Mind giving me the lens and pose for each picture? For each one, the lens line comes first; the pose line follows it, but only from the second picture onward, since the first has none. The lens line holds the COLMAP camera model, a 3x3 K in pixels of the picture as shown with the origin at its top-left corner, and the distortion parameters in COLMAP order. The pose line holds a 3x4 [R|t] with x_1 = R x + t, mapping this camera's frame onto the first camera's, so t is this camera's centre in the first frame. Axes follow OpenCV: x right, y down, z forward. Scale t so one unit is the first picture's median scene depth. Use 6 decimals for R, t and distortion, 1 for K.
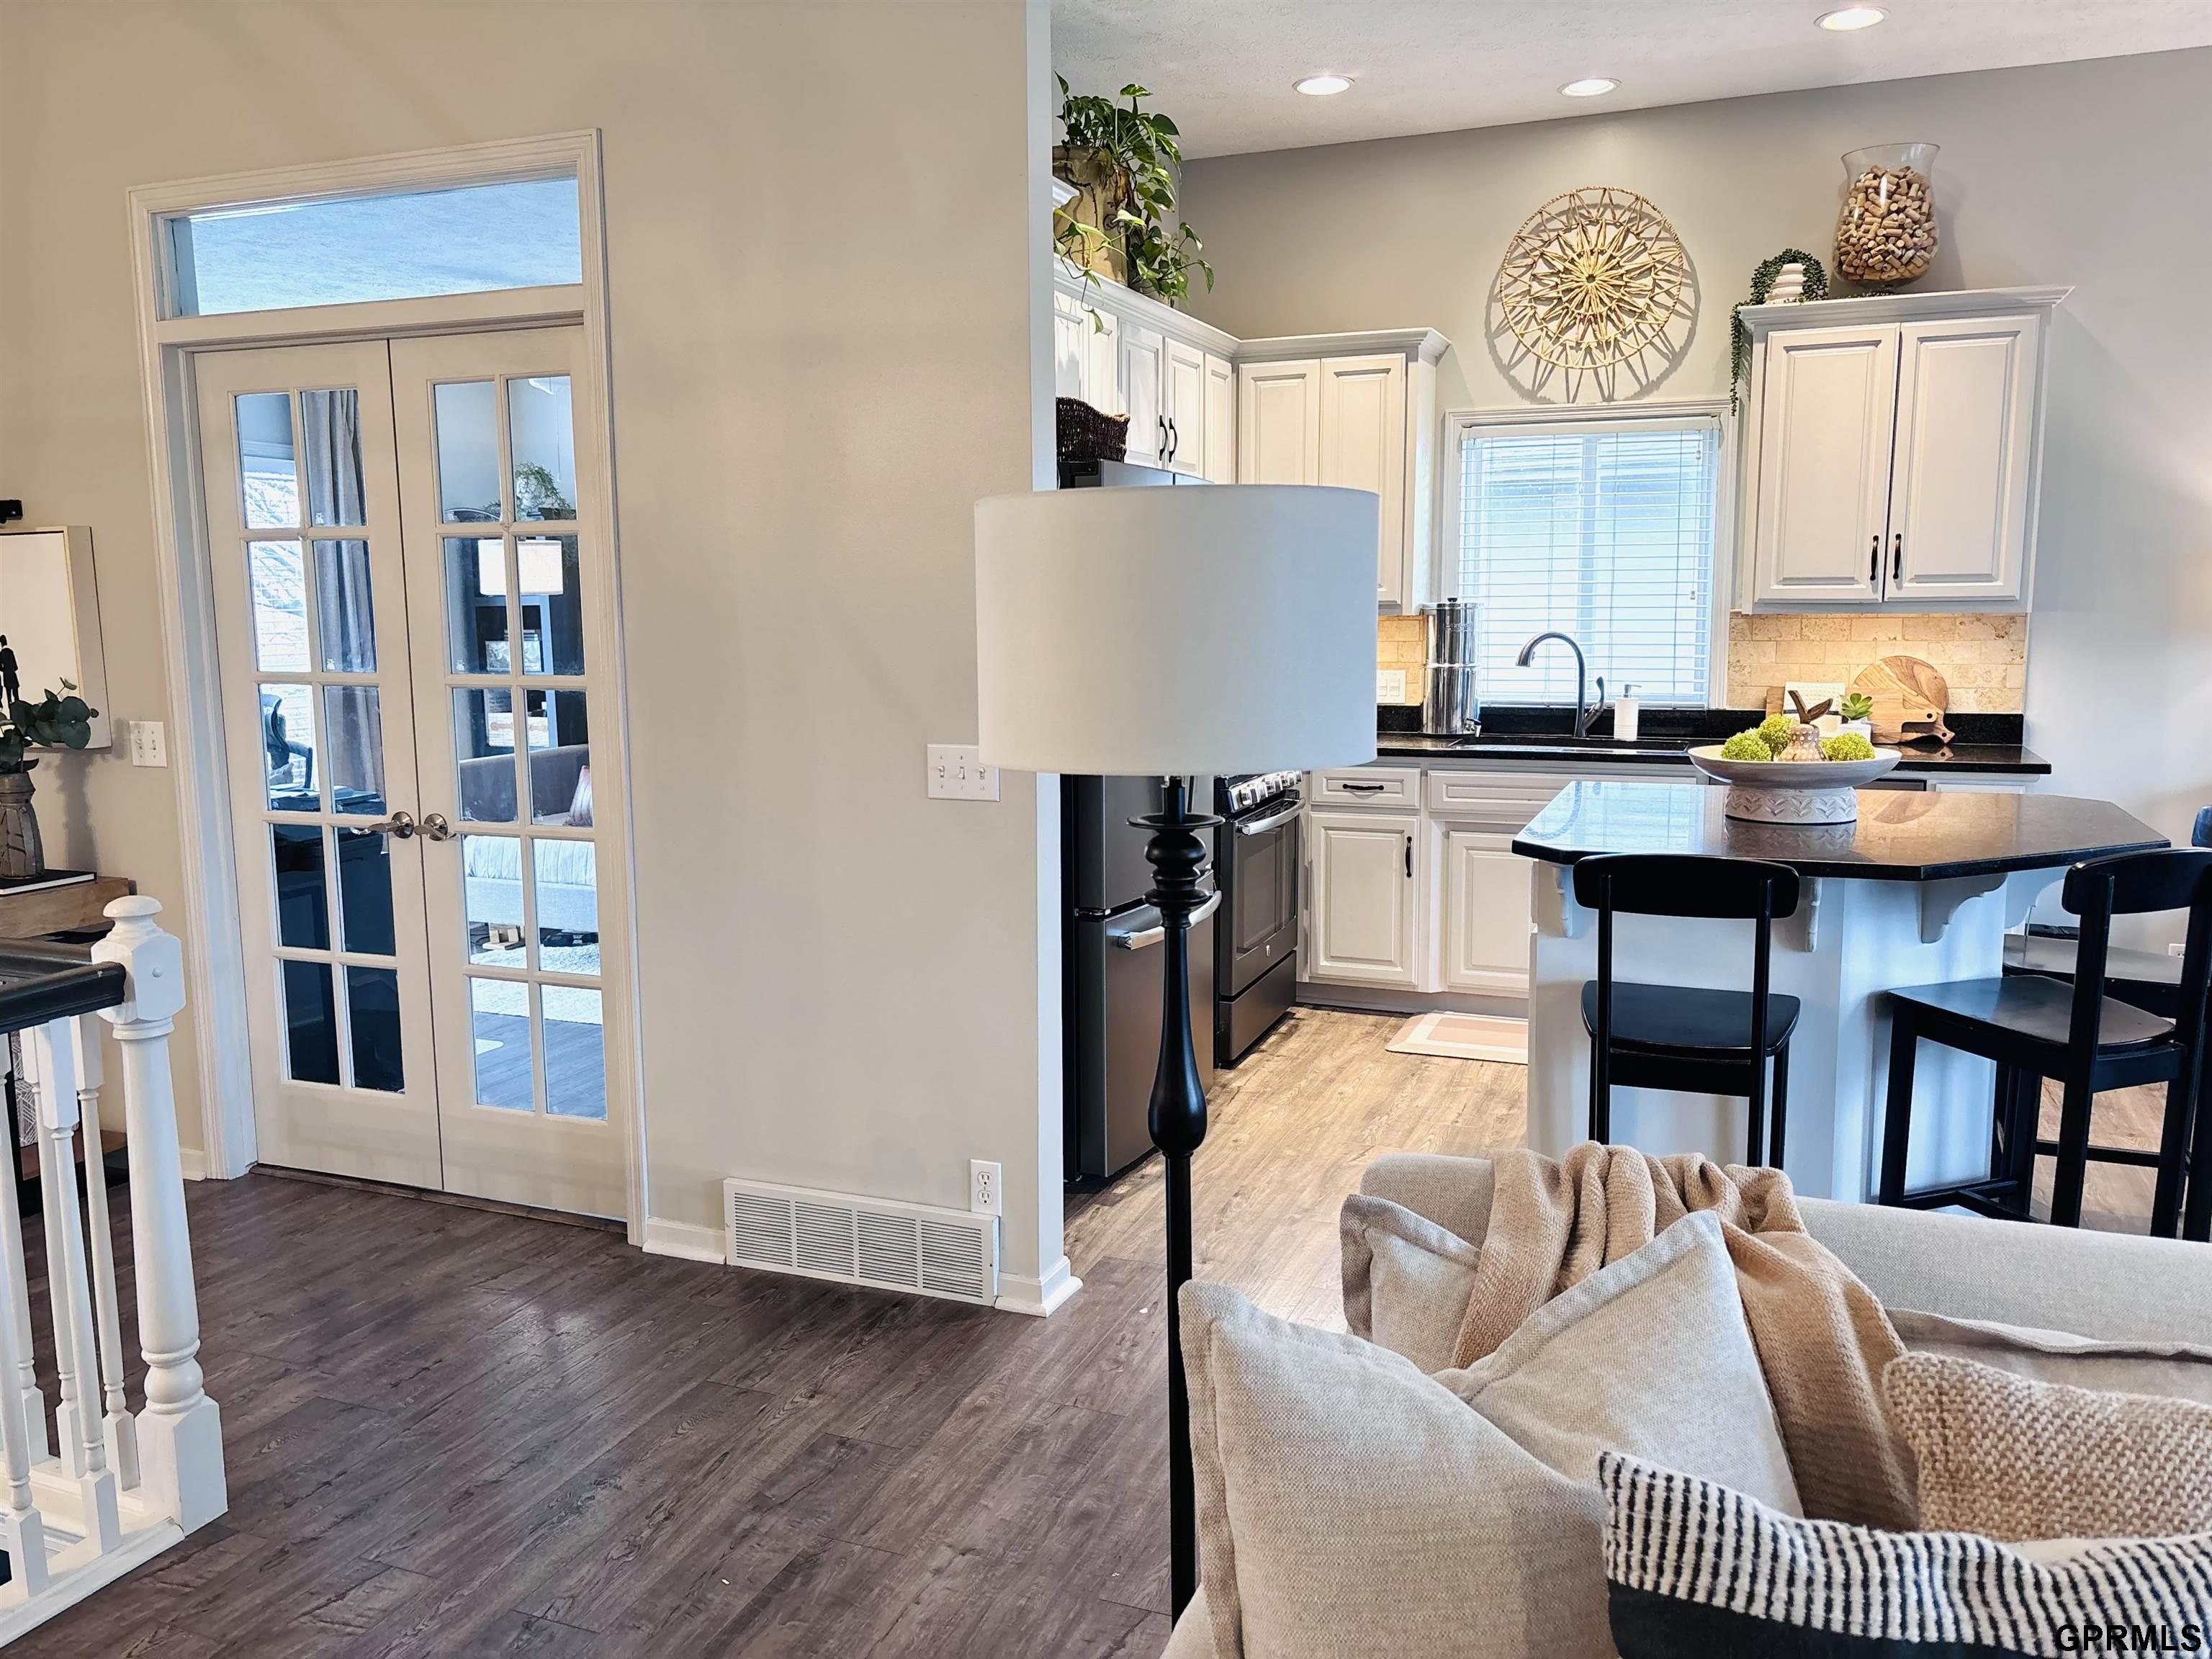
lens RADIAL K [[1665.6, 0, 1103.6], [0, 1665.6, 823.7], [0, 0, 1]] dist [0.024139, 0.003750]
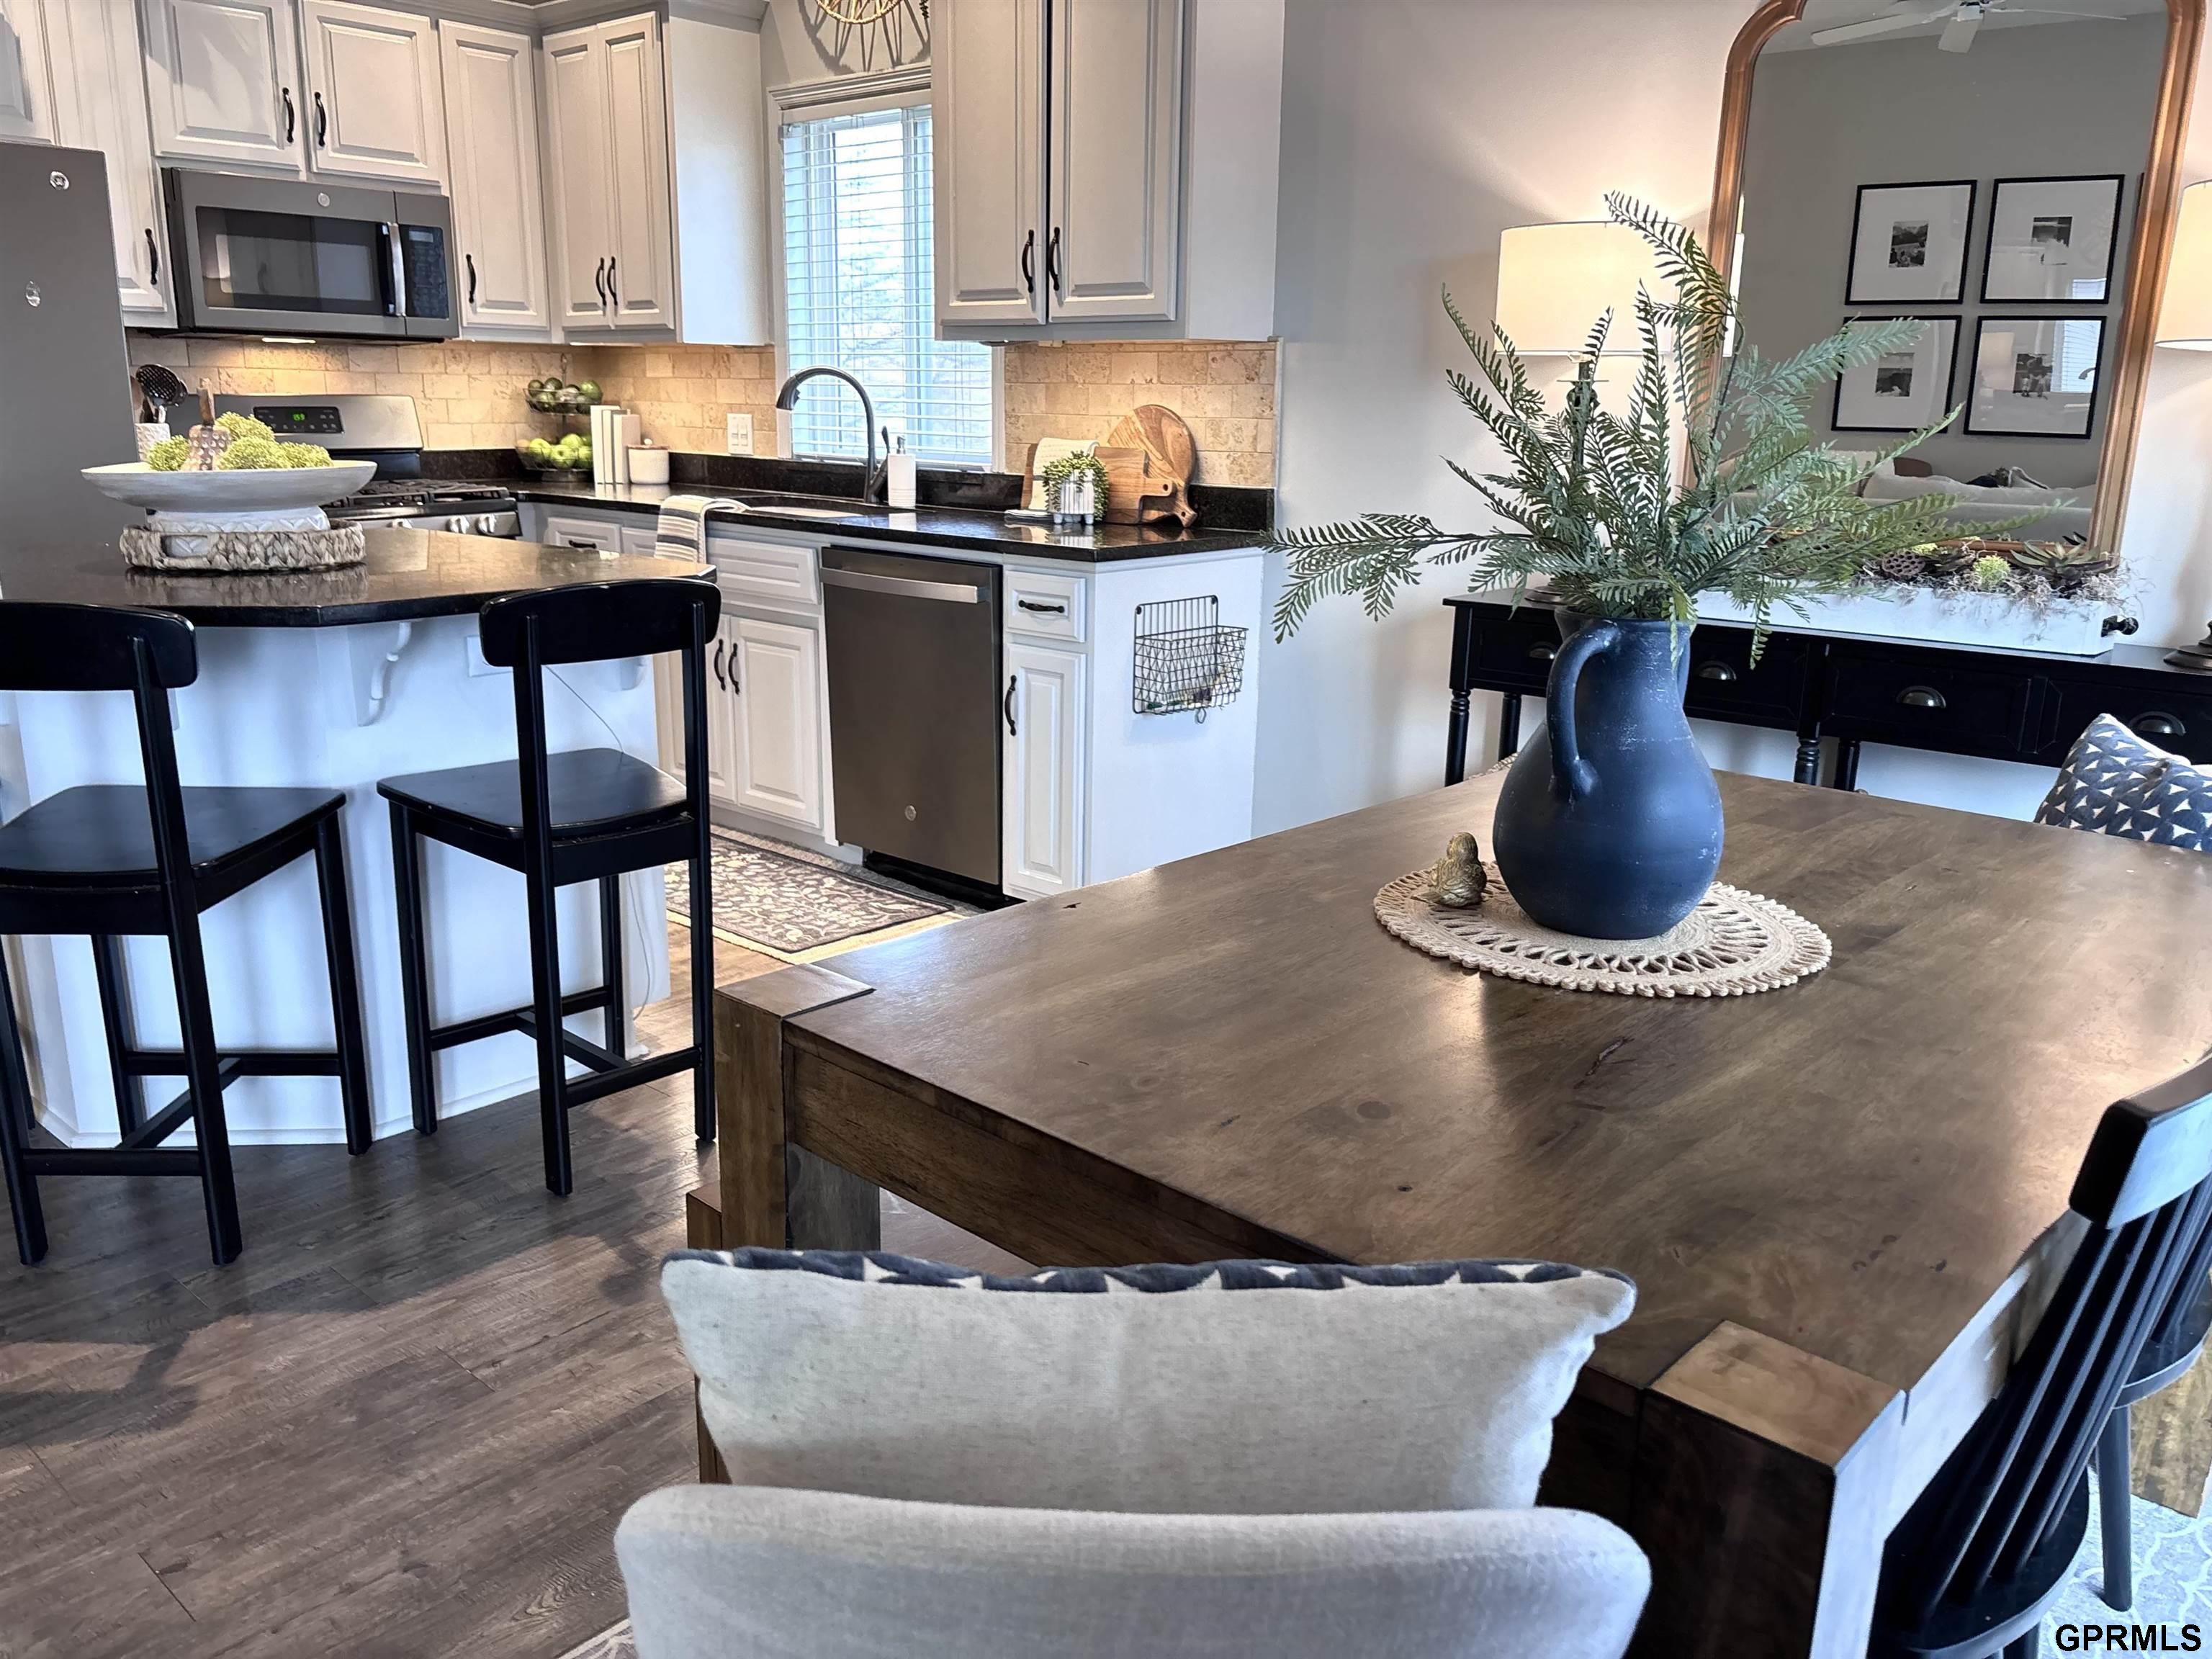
lens RADIAL K [[1665.8, 0, 1106.0], [0, 1665.8, 829.5], [0, 0, 1]] dist [0.031481, -0.034299]
pose [[0.941094, 0.108257, -0.320346, 0.700386], [-0.070661, 0.989411, 0.126775, -0.005468], [0.330678, -0.096672, 0.938779, 0.269352]]
